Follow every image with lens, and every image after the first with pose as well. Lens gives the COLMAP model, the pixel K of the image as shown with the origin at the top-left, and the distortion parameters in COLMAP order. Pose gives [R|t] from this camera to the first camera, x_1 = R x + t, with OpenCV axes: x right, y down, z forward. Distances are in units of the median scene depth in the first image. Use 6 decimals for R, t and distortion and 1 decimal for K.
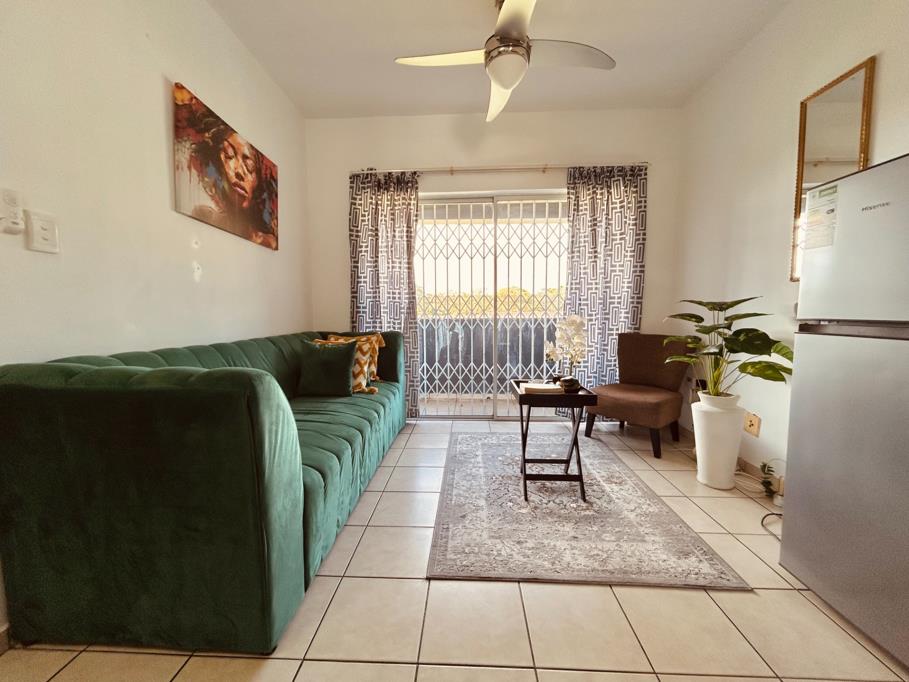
lens RADIAL K [[365.9, 0, 454.5], [0, 365.9, 341.0], [0, 0, 1]] dist [-0.000833, 0.000384]
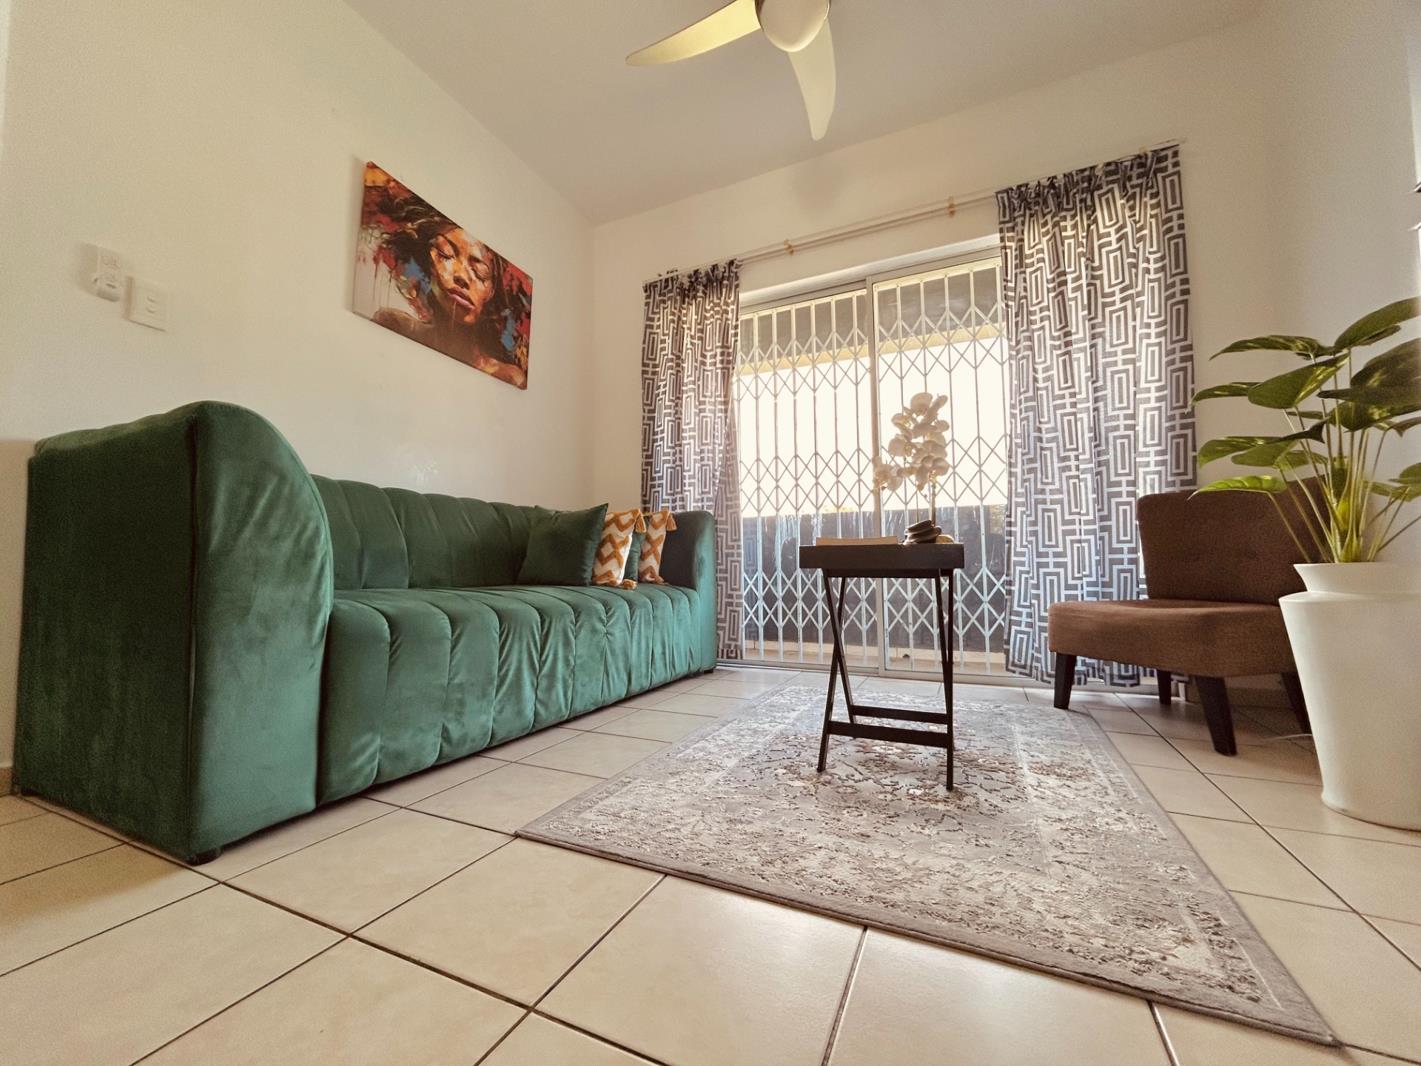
lens RADIAL K [[571.9, 0, 710.5], [0, 571.9, 533.0], [0, 0, 1]] dist [-0.000833, 0.000384]
pose [[0.923149, -0.027259, -0.383475, 0.278117], [-0.028315, 0.989953, -0.138534, 0.180696], [0.383398, 0.138745, 0.913102, 0.166863]]
